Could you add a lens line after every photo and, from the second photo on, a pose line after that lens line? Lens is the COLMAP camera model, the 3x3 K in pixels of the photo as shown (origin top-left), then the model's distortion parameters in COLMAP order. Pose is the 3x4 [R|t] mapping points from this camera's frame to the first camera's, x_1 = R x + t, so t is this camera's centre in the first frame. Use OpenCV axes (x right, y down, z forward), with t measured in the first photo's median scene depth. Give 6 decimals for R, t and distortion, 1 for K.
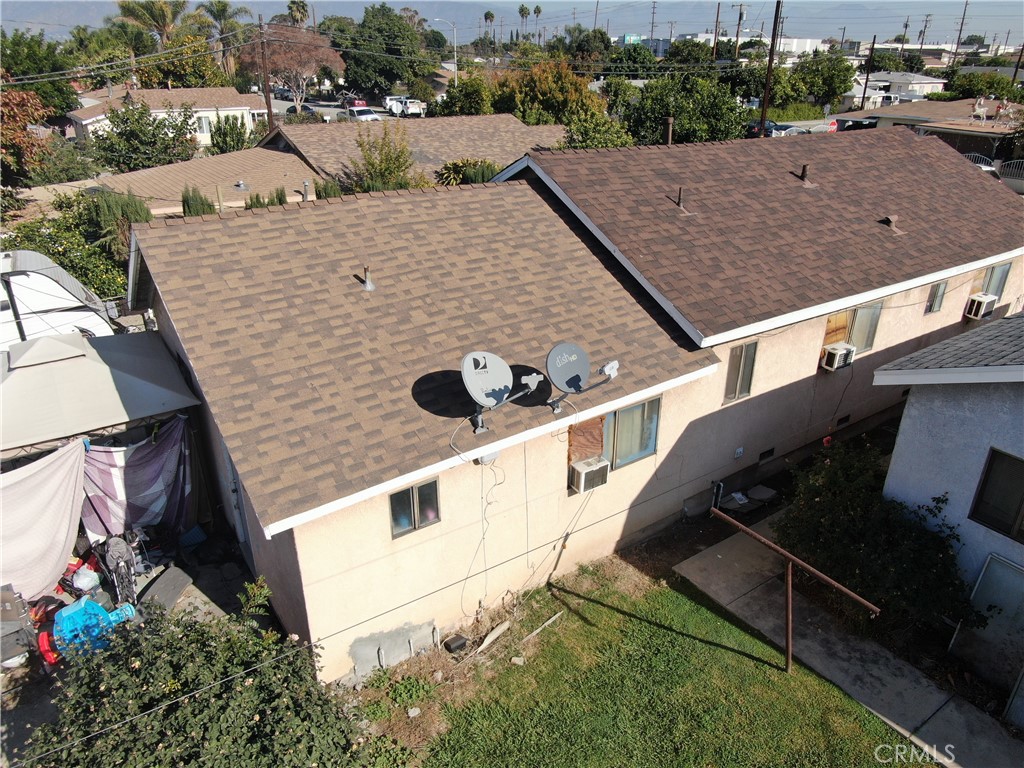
lens RADIAL K [[731.4, 0, 511.4], [0, 731.4, 384.5], [0, 0, 1]] dist [-0.025346, 0.007995]
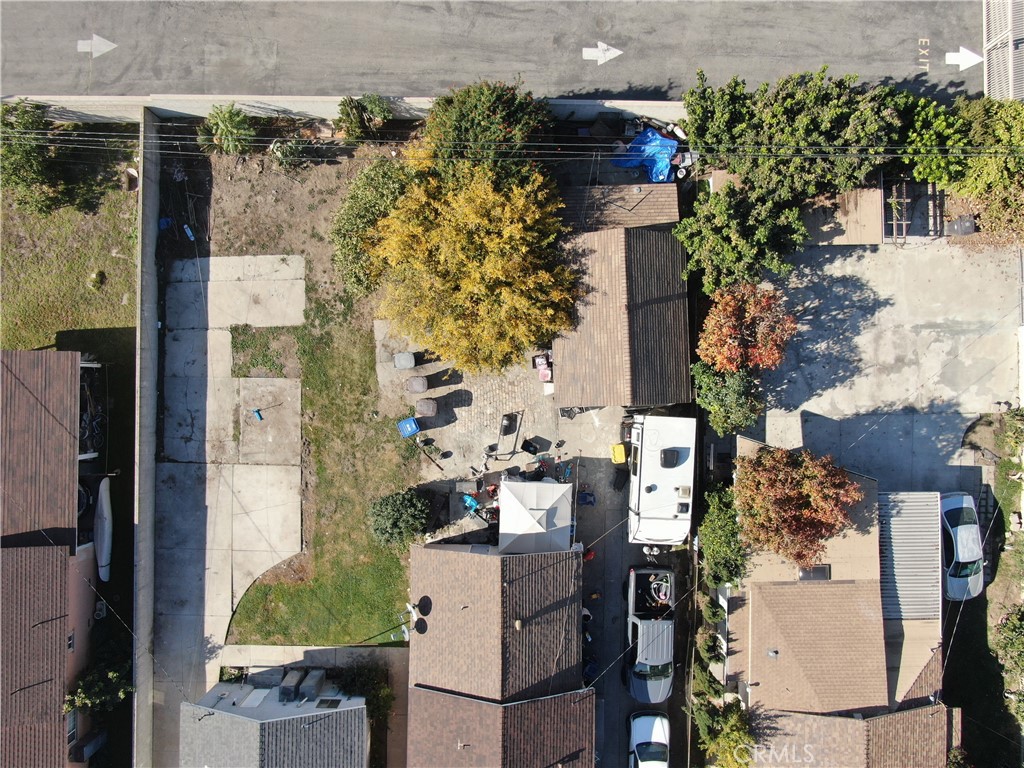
lens RADIAL K [[731.4, 0, 510.1], [0, 731.4, 383.4], [0, 0, 1]] dist [-0.025346, 0.007995]
pose [[-0.577774, 0.815877, -0.022842, -1.031593], [-0.356110, -0.226805, 0.906502, -2.865545], [0.734413, 0.531888, 0.421583, -0.768011]]
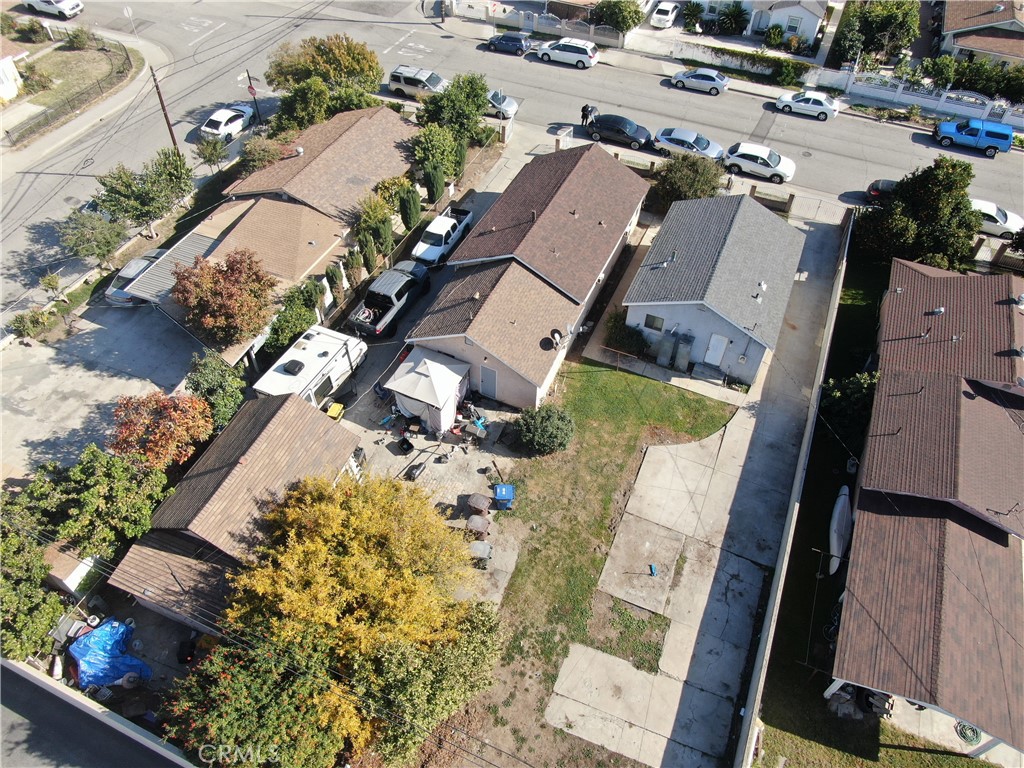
lens RADIAL K [[731.4, 0, 517.1], [0, 731.4, 381.2], [0, 0, 1]] dist [-0.025346, 0.007995]
pose [[0.848702, -0.384811, 0.362801, -1.647334], [0.208425, 0.873838, 0.439280, -1.513034], [-0.486069, -0.297201, 0.821832, -2.223364]]
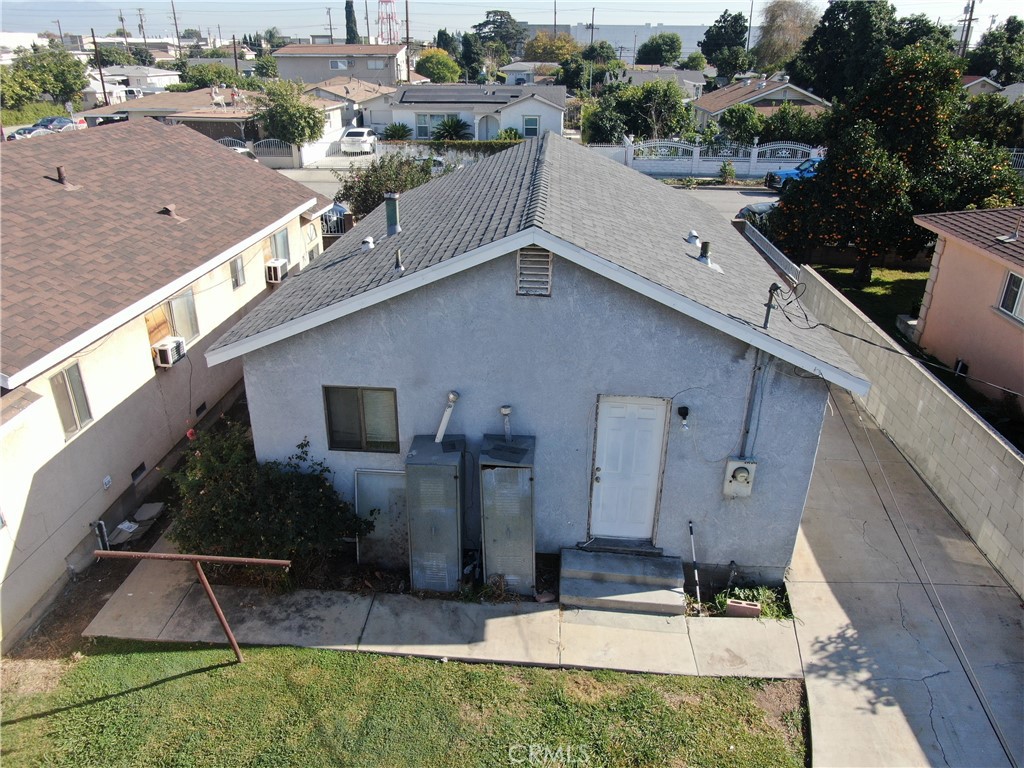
lens RADIAL K [[731.4, 0, 513.7], [0, 731.4, 383.6], [0, 0, 1]] dist [-0.025346, 0.007995]
pose [[0.617539, -0.327340, 0.715189, 0.018673], [0.323052, 0.934606, 0.148824, 0.007979], [-0.717136, 0.139138, 0.682903, -0.008720]]
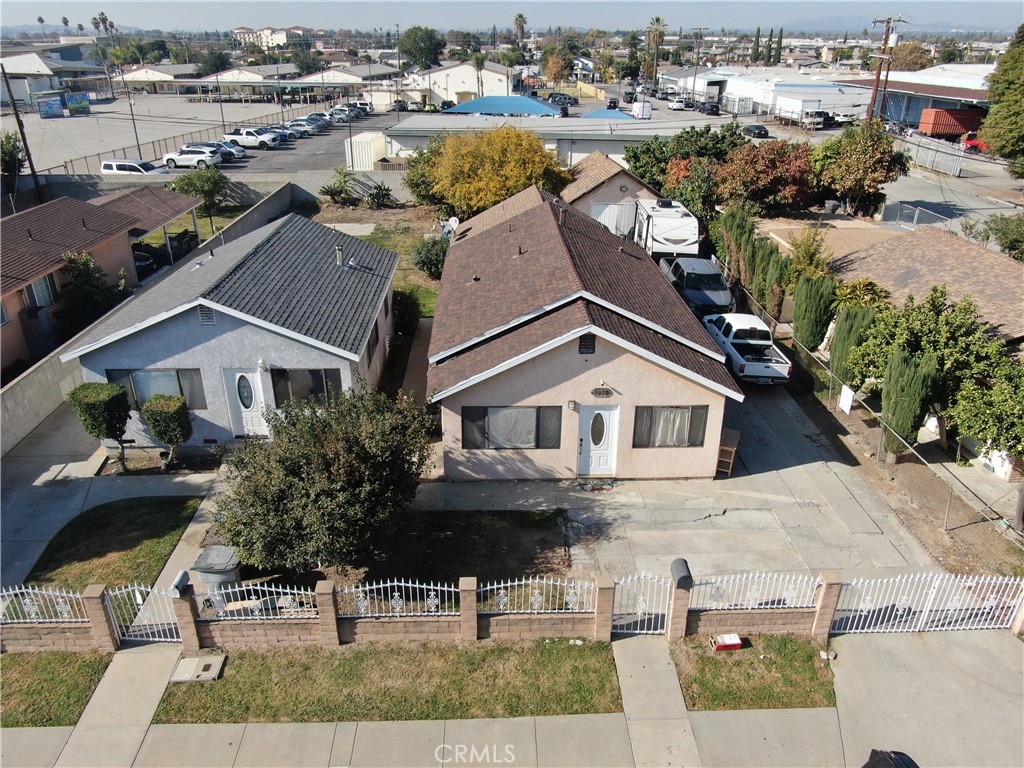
lens RADIAL K [[731.4, 0, 514.6], [0, 731.4, 384.9], [0, 0, 1]] dist [-0.025346, 0.007995]
pose [[-0.536576, 0.352305, -0.766790, 2.676310], [-0.360964, 0.725523, 0.585937, -1.555485], [0.762752, 0.591183, -0.262129, 2.359104]]
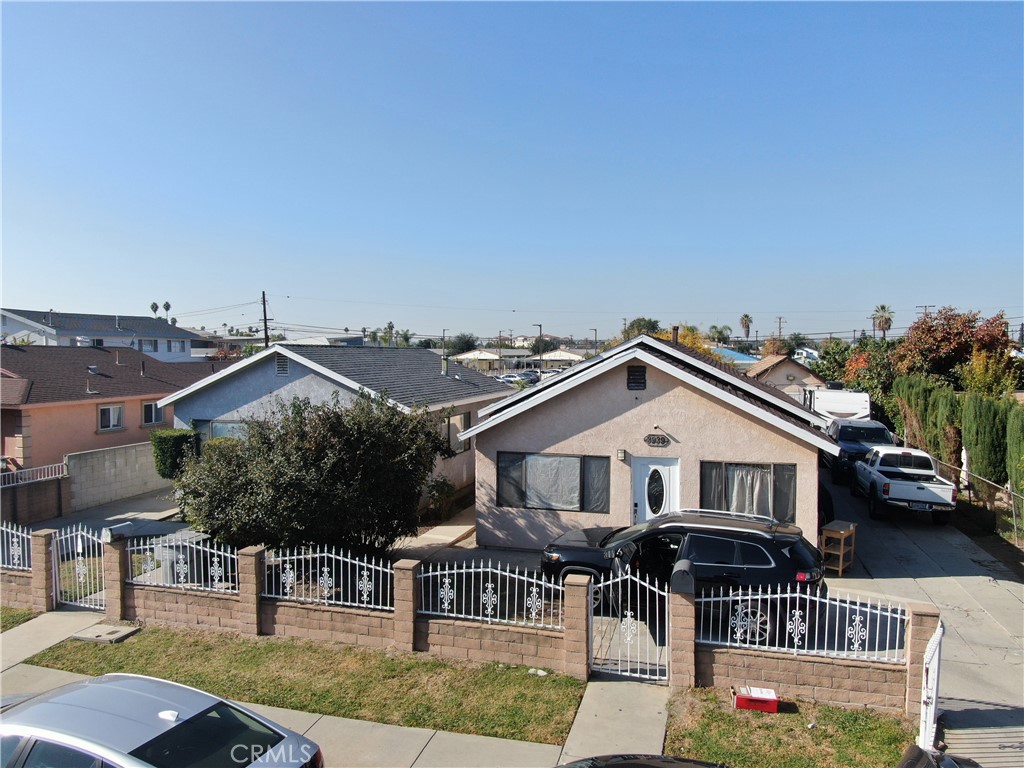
lens RADIAL K [[731.4, 0, 514.8], [0, 731.4, 388.4], [0, 0, 1]] dist [-0.025346, 0.007995]
pose [[-0.769146, 0.026564, -0.638521, 2.349146], [-0.269906, 0.892152, 0.362237, -1.094303], [0.579280, 0.450954, -0.679025, 2.905500]]
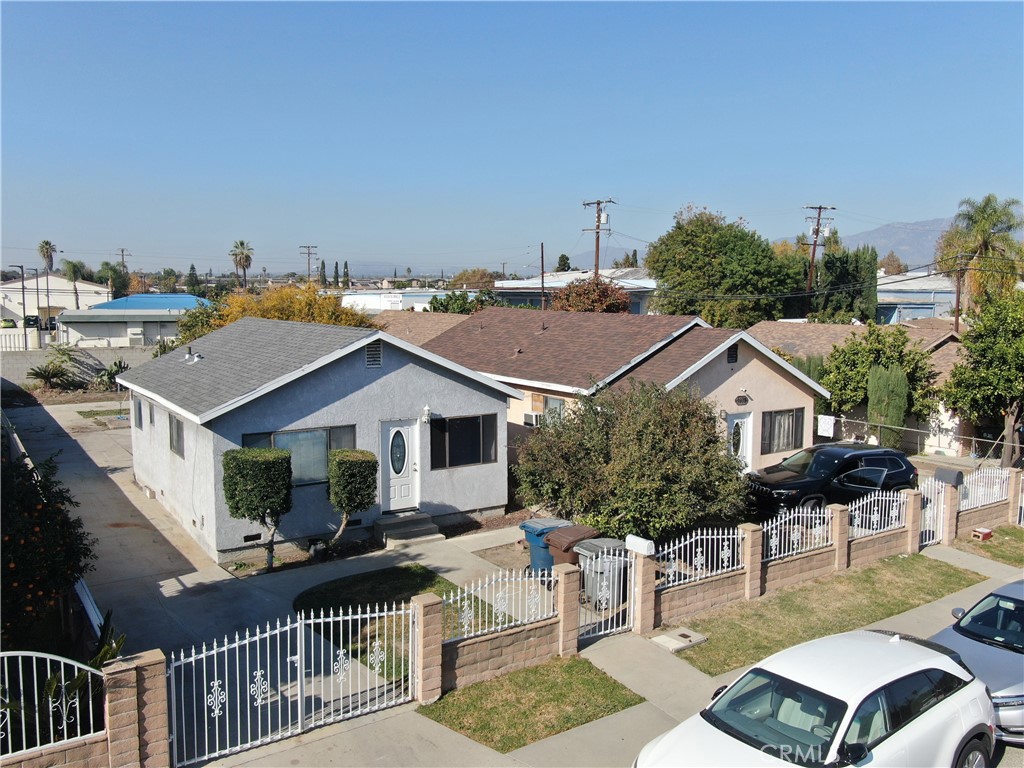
lens RADIAL K [[847.4, 0, 515.4], [0, 847.4, 381.6], [0, 0, 1]] dist [-0.007902, 0.002873]
pose [[-0.012112, 0.103098, -0.994597, 3.532229], [-0.424183, 0.900206, 0.098479, -0.502158], [0.905495, 0.423084, 0.032830, 1.338926]]
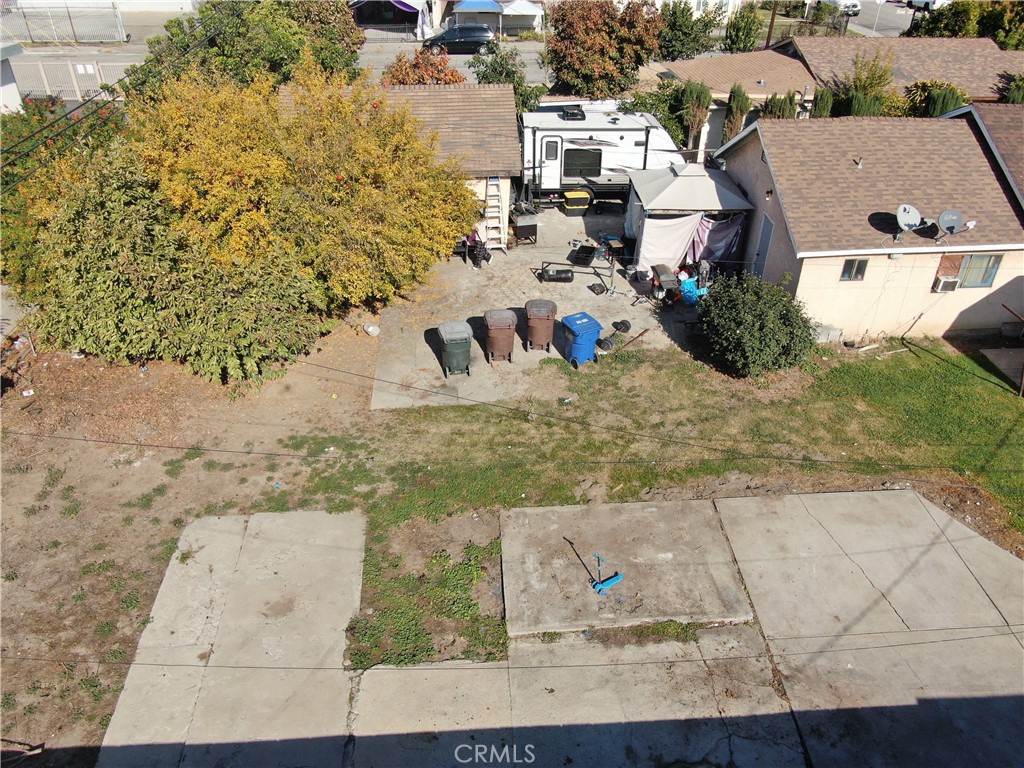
lens RADIAL K [[749.9, 0, 513.9], [0, 749.9, 382.5], [0, 0, 1]] dist [-0.019517, 0.002823]
pose [[0.854749, 0.292669, -0.428660, 0.049755], [-0.222446, 0.952733, 0.206923, 0.217635], [0.468959, -0.081513, 0.879450, -1.295159]]
